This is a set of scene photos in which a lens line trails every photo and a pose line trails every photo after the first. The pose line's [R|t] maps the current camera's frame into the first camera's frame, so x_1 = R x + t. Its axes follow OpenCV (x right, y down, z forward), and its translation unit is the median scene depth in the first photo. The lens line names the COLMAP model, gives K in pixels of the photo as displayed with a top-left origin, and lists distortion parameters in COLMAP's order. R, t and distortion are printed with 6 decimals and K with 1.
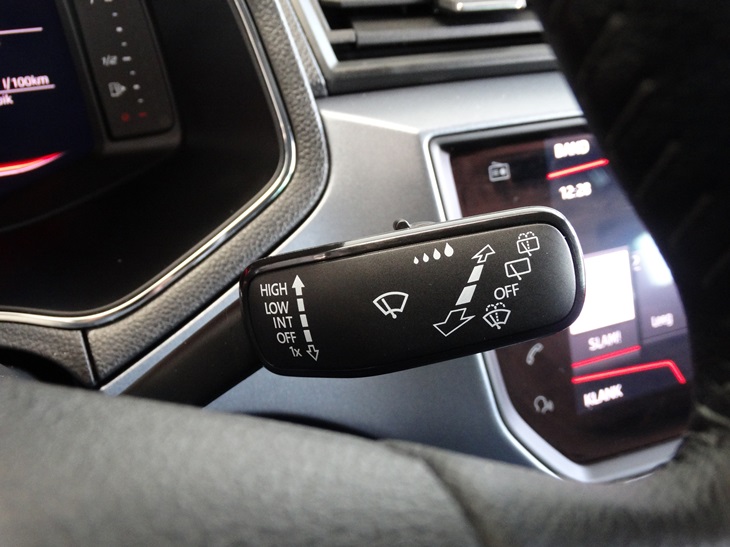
lens RADIAL K [[695.6, 0, 366.1], [0, 695.6, 270.4], [0, 0, 1]] dist [0.005388, 0.000000]
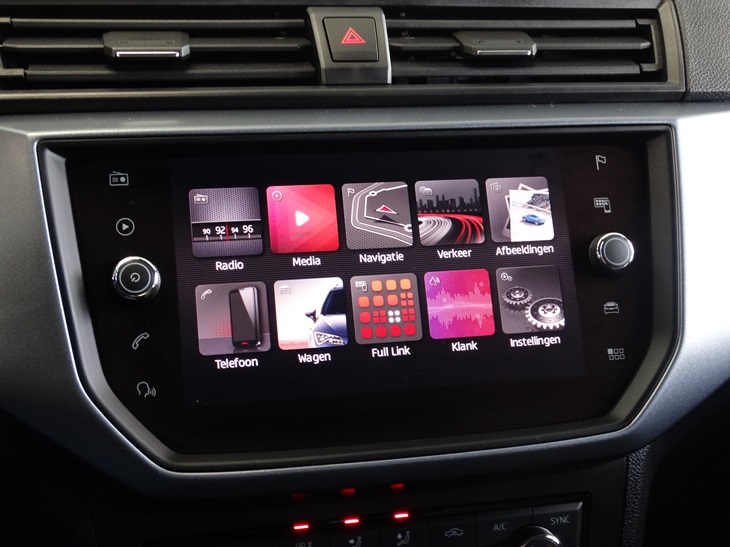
lens RADIAL K [[1033.2, 0, 383.9], [0, 1033.2, 275.9], [0, 0, 1]] dist [-0.001996, 0.000000]
pose [[0.988013, 0.035271, -0.150286, 0.856412], [-0.074759, 0.961092, -0.265919, 0.422953], [0.135059, 0.273967, 0.952209, -0.526065]]
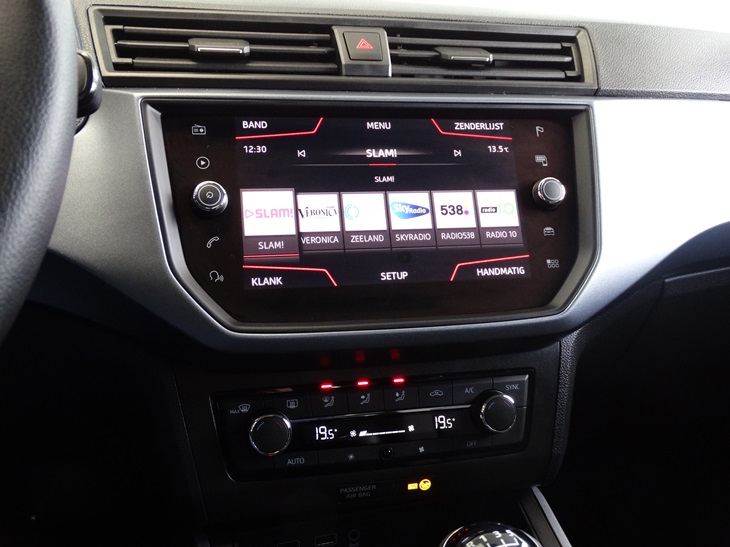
lens RADIAL K [[690.8, 0, 369.6], [0, 690.8, 272.6], [0, 0, 1]] dist [0.020300, 0.000000]
pose [[0.987515, 0.029900, -0.154663, 0.811714], [-0.078193, 0.945366, -0.316496, 0.631031], [0.136750, 0.324638, 0.935901, -0.348806]]
